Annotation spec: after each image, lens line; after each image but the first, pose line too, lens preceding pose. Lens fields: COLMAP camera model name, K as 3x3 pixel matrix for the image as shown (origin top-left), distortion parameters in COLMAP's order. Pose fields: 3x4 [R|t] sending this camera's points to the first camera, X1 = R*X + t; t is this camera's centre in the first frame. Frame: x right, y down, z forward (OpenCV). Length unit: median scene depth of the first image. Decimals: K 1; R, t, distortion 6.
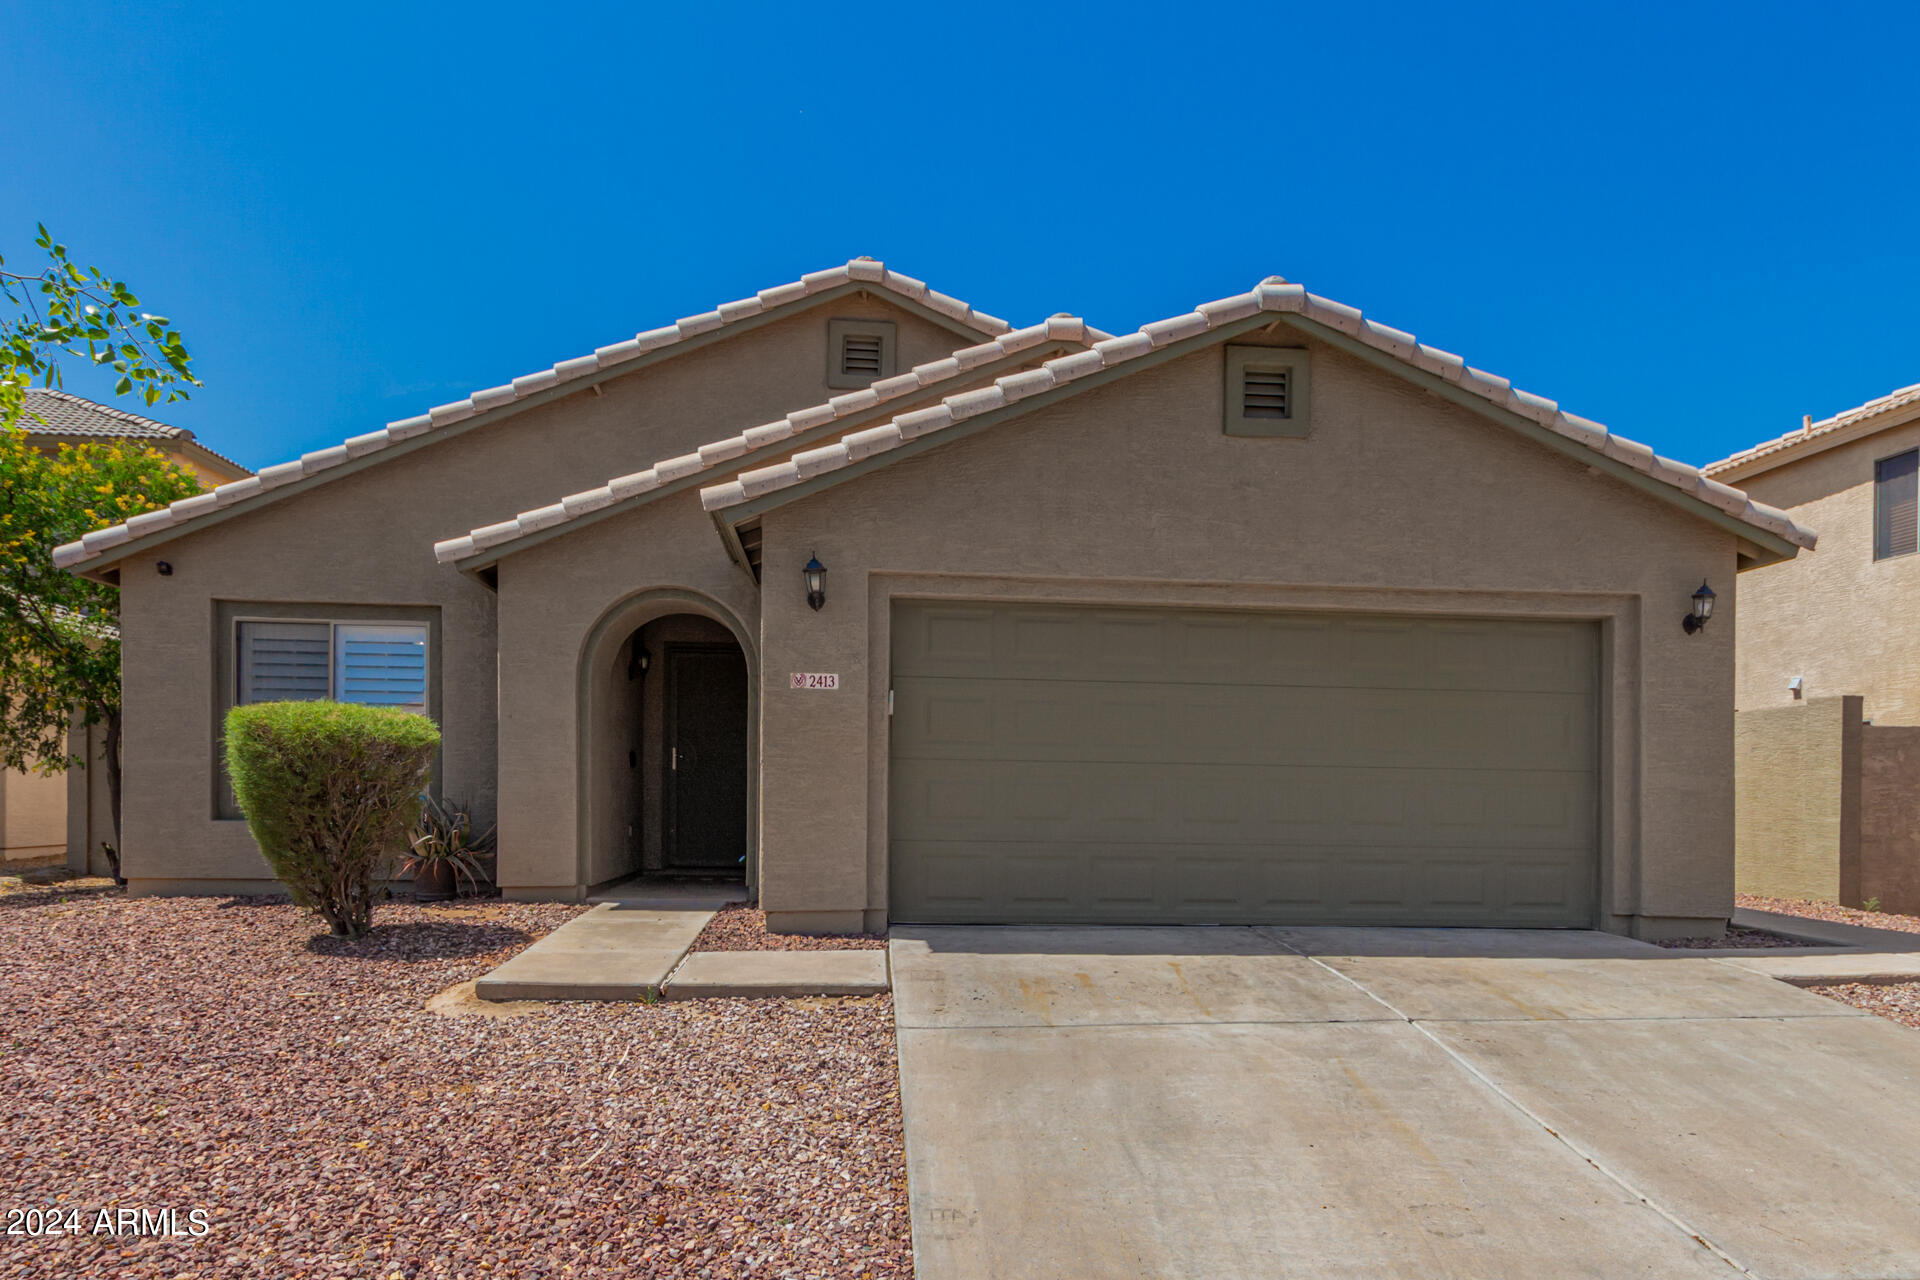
lens RADIAL K [[1163.2, 0, 944.9], [0, 1163.2, 646.9], [0, 0, 1]] dist [-0.000137, -0.002810]
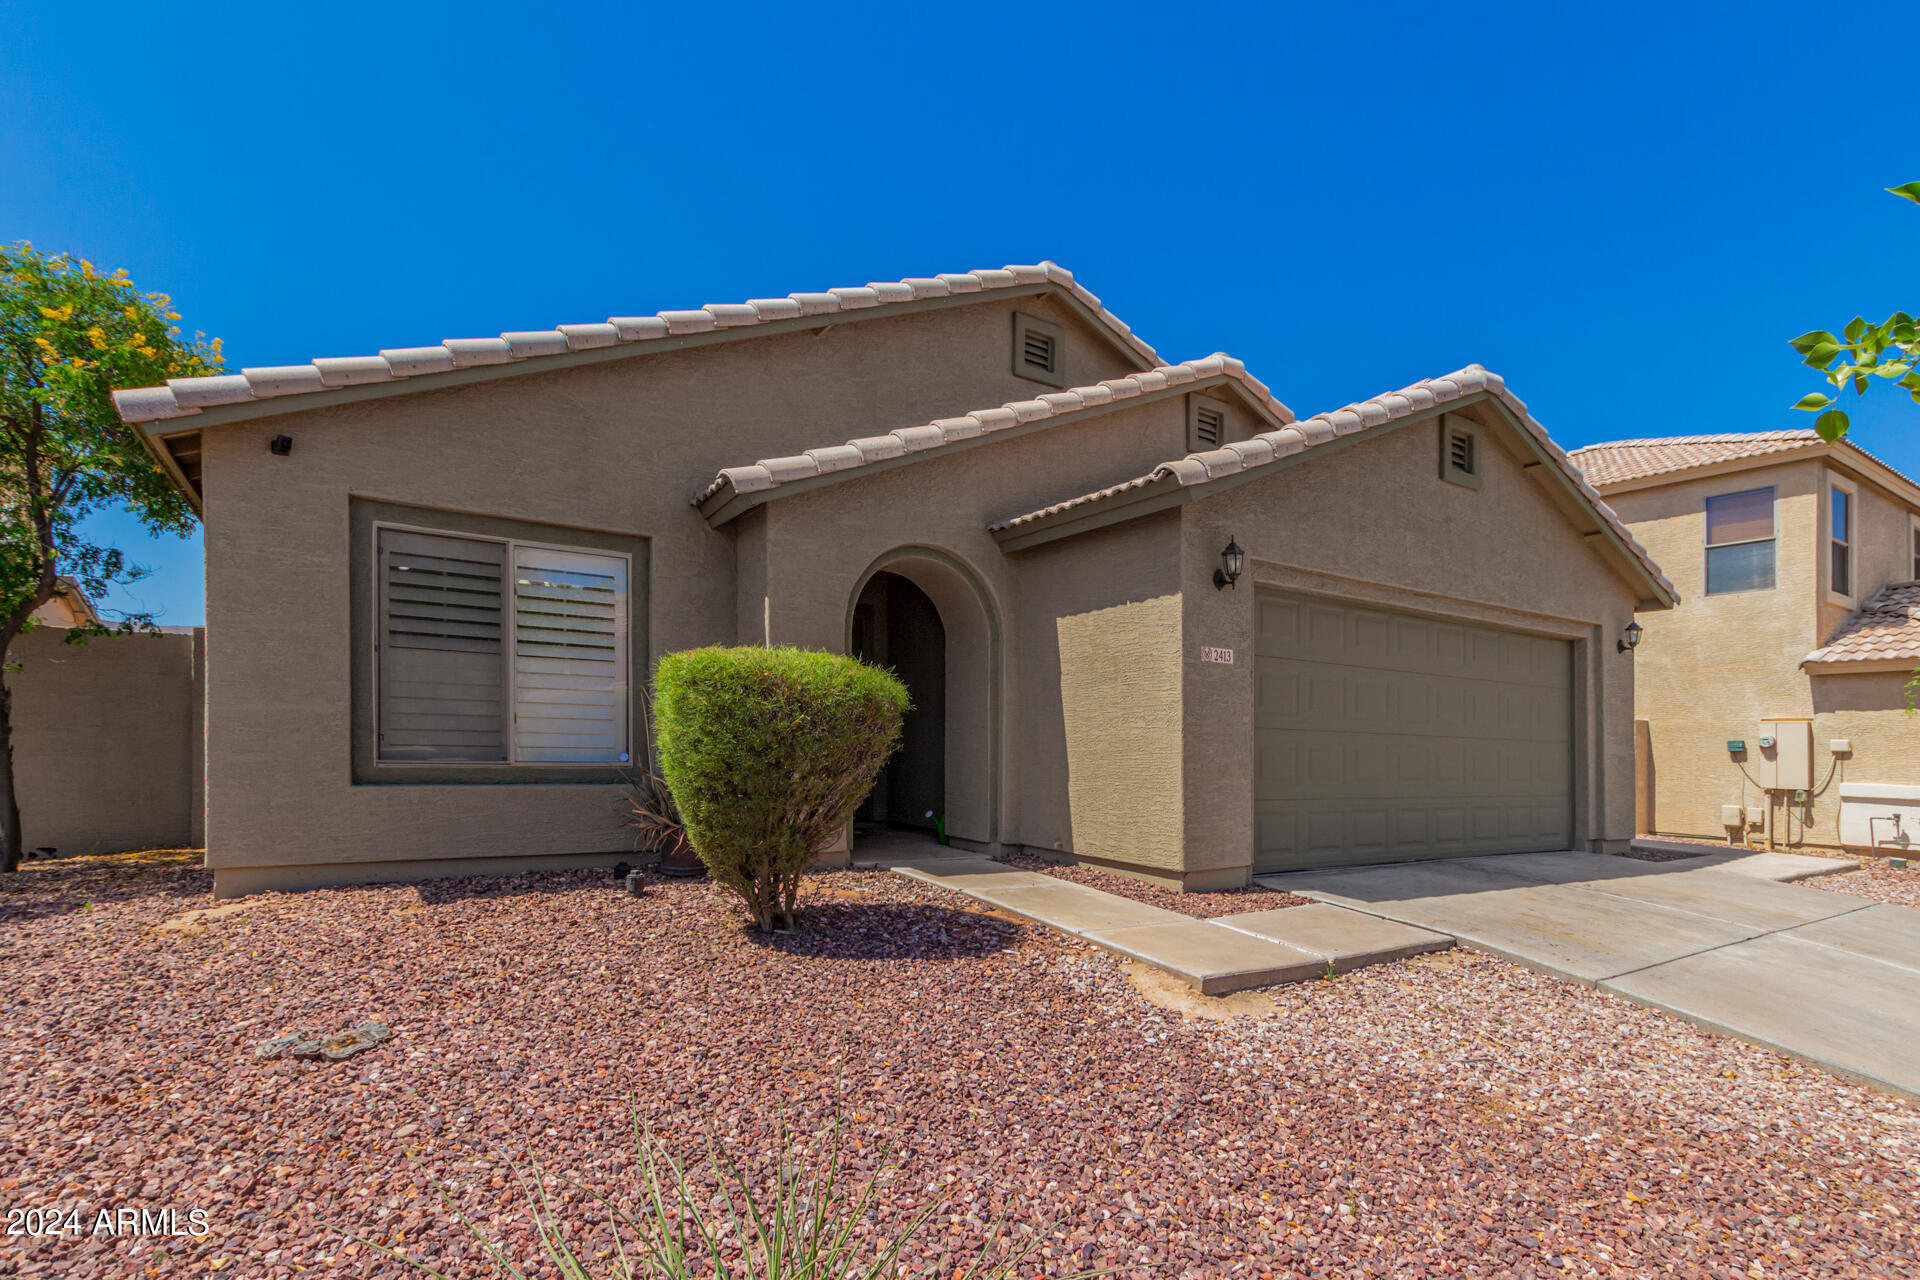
lens RADIAL K [[916.2, 0, 953.8], [0, 916.2, 621.2], [0, 0, 1]] dist [0.001982, 0.000830]
pose [[0.880275, 0.068931, 0.469429, -0.693683], [-0.073178, 0.997276, -0.009216, 0.022472], [-0.468786, -0.026240, 0.882922, 0.349375]]
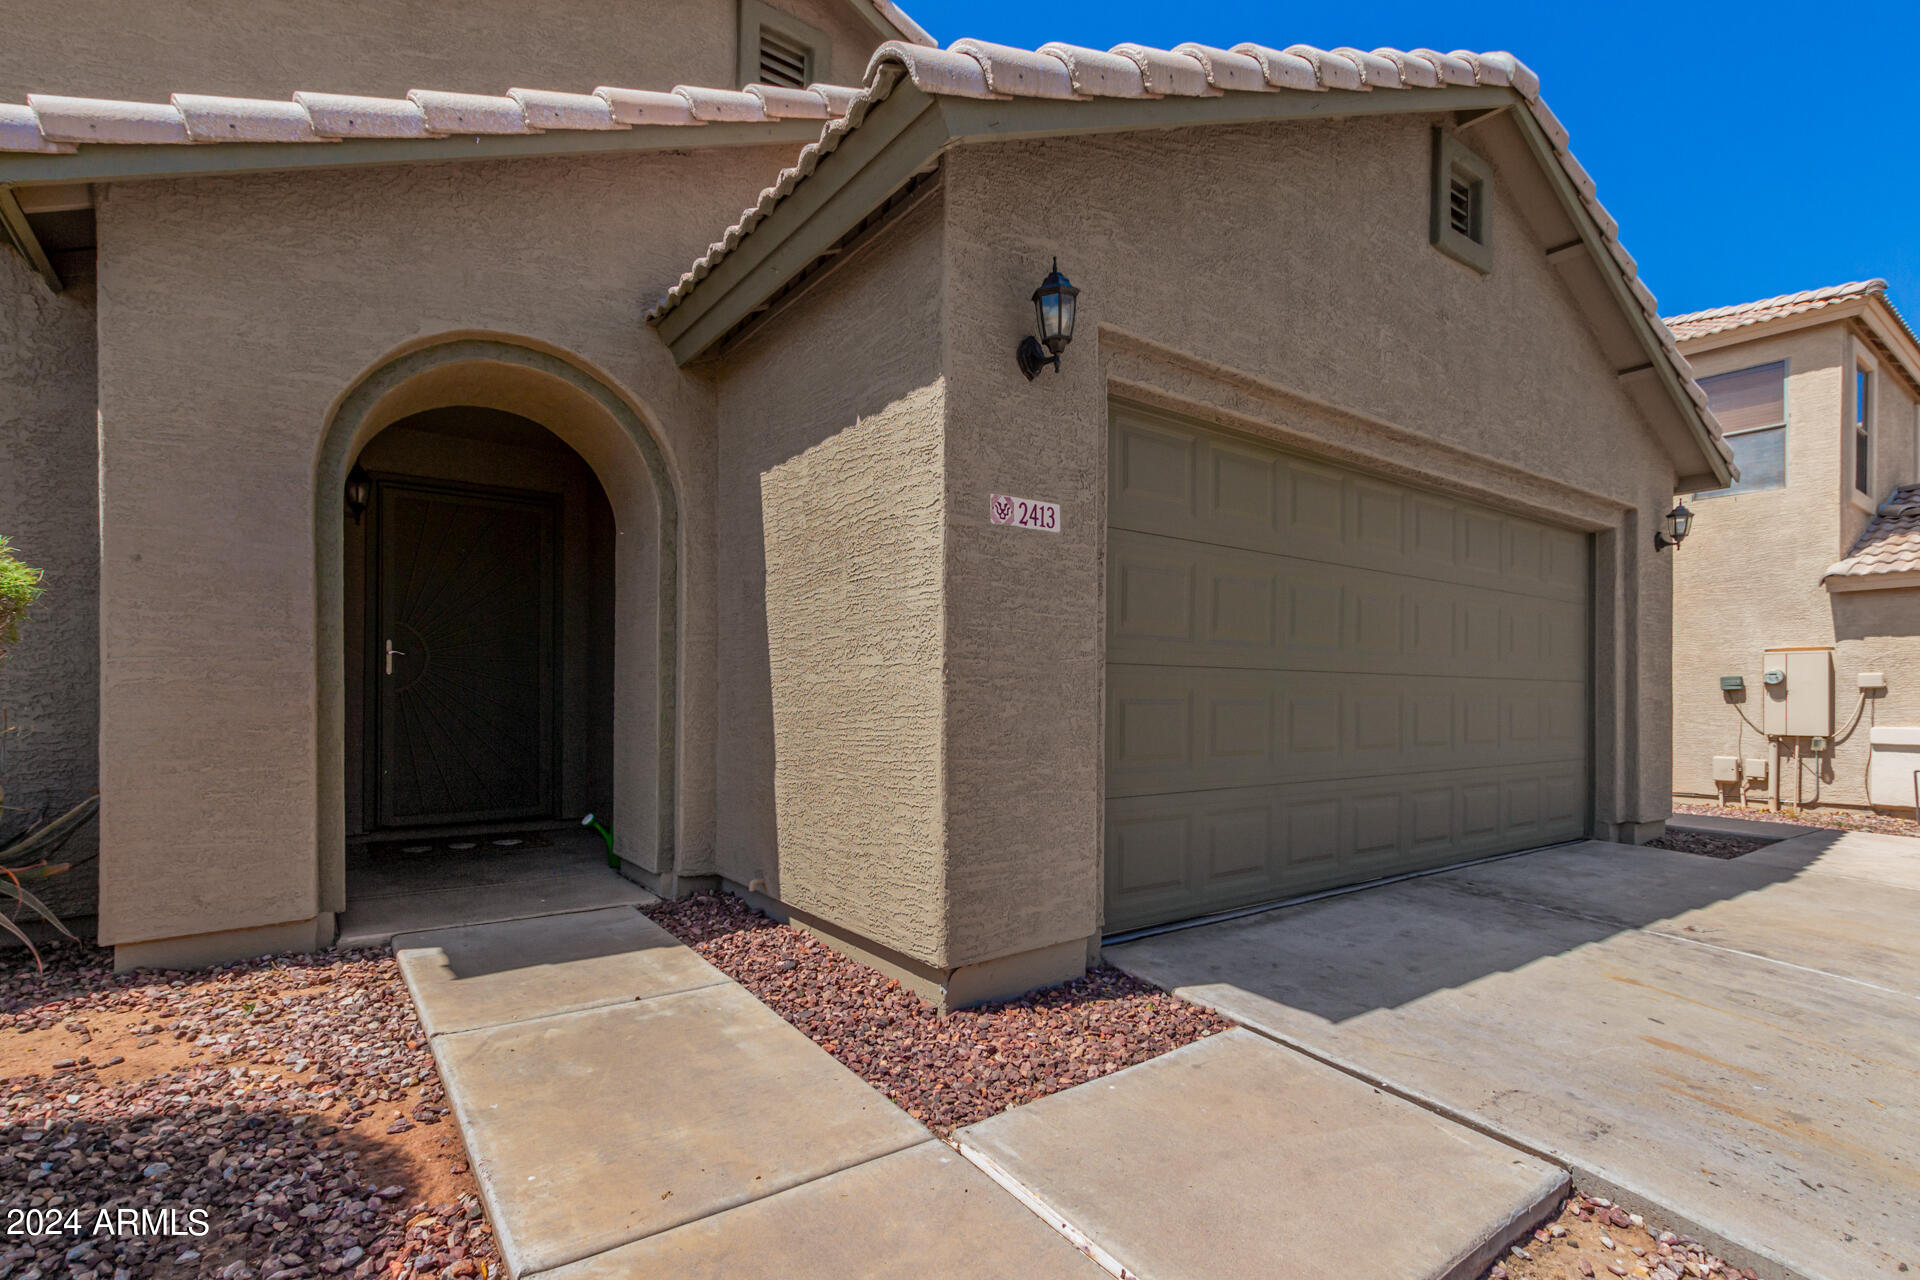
lens RADIAL K [[880.3, 0, 916.6], [0, 880.3, 628.0], [0, 0, 1]] dist [0.009187, -0.004389]
pose [[0.858973, 0.028944, 0.511202, -0.338181], [-0.059572, 0.997270, 0.043633, 0.063055], [-0.508544, -0.067933, 0.858352, 0.650941]]
